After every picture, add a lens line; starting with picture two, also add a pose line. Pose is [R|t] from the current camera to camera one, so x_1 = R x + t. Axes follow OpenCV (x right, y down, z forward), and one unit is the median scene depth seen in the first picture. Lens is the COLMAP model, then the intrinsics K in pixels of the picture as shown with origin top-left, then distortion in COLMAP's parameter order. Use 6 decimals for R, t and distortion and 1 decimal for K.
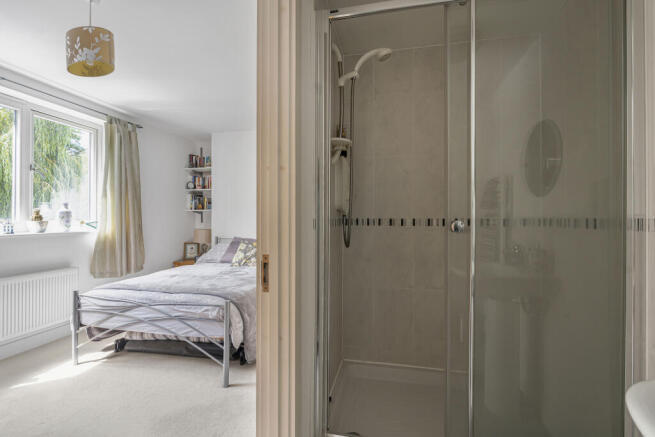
lens RADIAL K [[304.5, 0, 327.5], [0, 304.5, 218.5], [0, 0, 1]] dist [-0.001268, -0.000528]
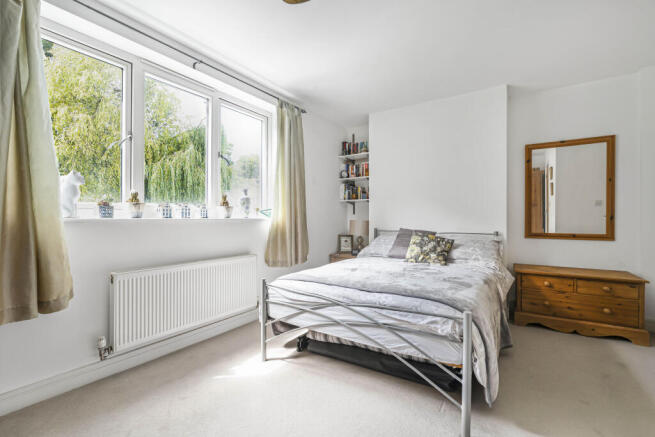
lens RADIAL K [[304.5, 0, 327.5], [0, 304.5, 218.5], [0, 0, 1]] dist [-0.001268, -0.000528]
pose [[0.930244, 0.003747, -0.366921, -0.261554], [-0.002515, 0.999989, 0.003838, 0.042388], [0.366932, -0.002648, 0.930244, 0.182196]]
